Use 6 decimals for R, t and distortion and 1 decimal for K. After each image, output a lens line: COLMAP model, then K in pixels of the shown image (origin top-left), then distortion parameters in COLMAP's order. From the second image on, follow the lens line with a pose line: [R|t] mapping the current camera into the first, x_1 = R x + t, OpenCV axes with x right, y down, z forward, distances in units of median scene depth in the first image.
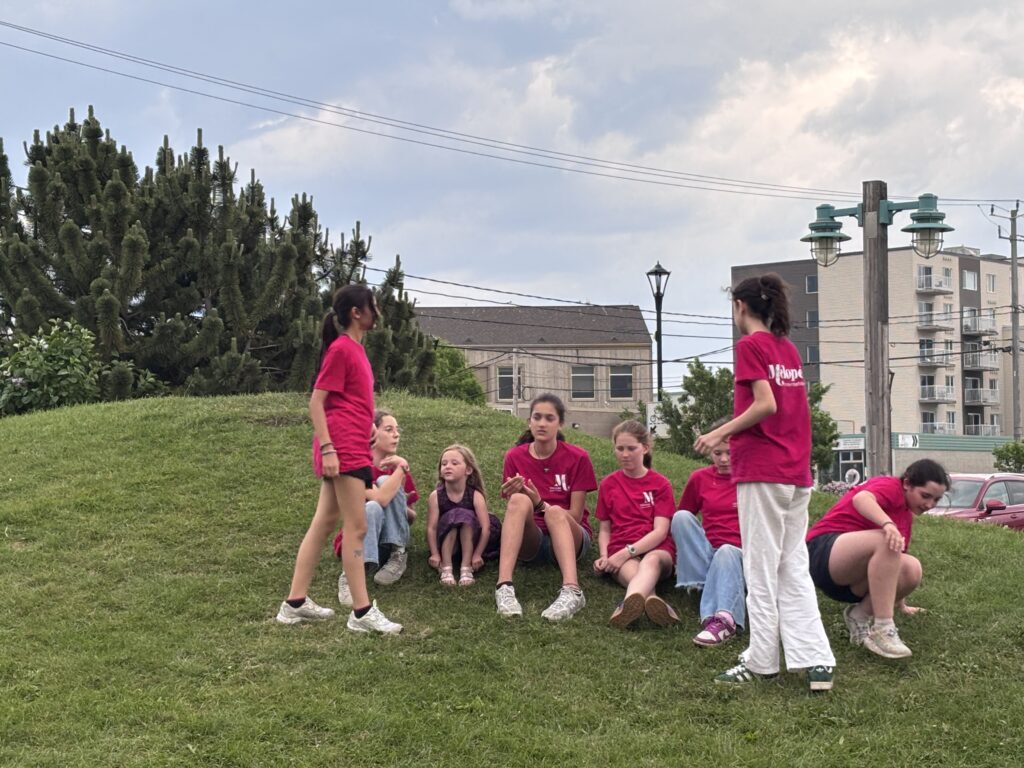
lens RADIAL K [[2302.7, 0, 519.0], [0, 2302.7, 379.7], [0, 0, 1]] dist [0.218612, 0.000000]
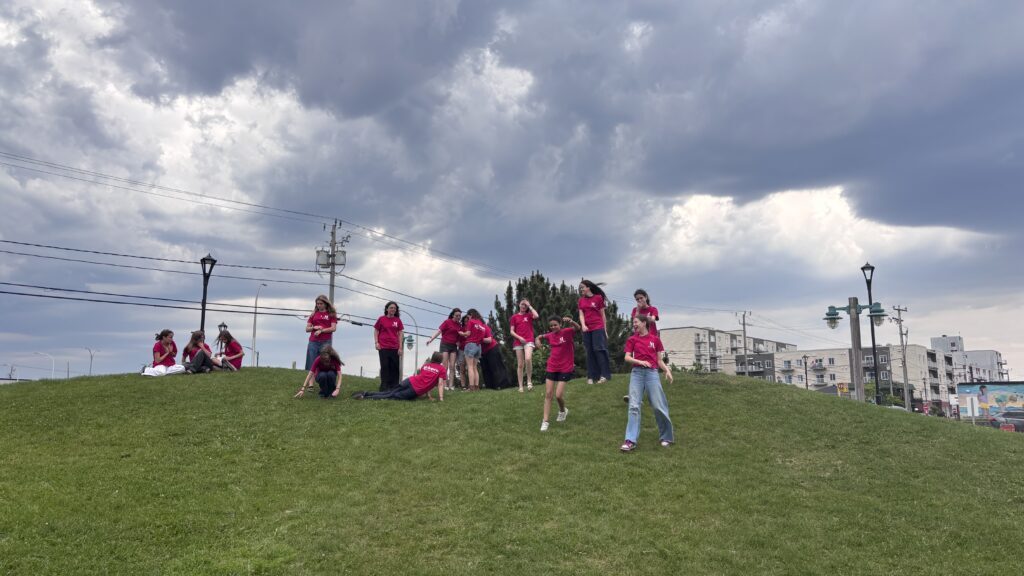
lens RADIAL K [[778.8, 0, 515.2], [0, 778.8, 283.7], [0, 0, 1]] dist [0.044298, -0.065278]
pose [[0.999716, 0.010229, -0.021514, -0.225679], [-0.012560, 0.993724, -0.111156, 0.006119], [0.020242, 0.111395, 0.993570, 0.069232]]
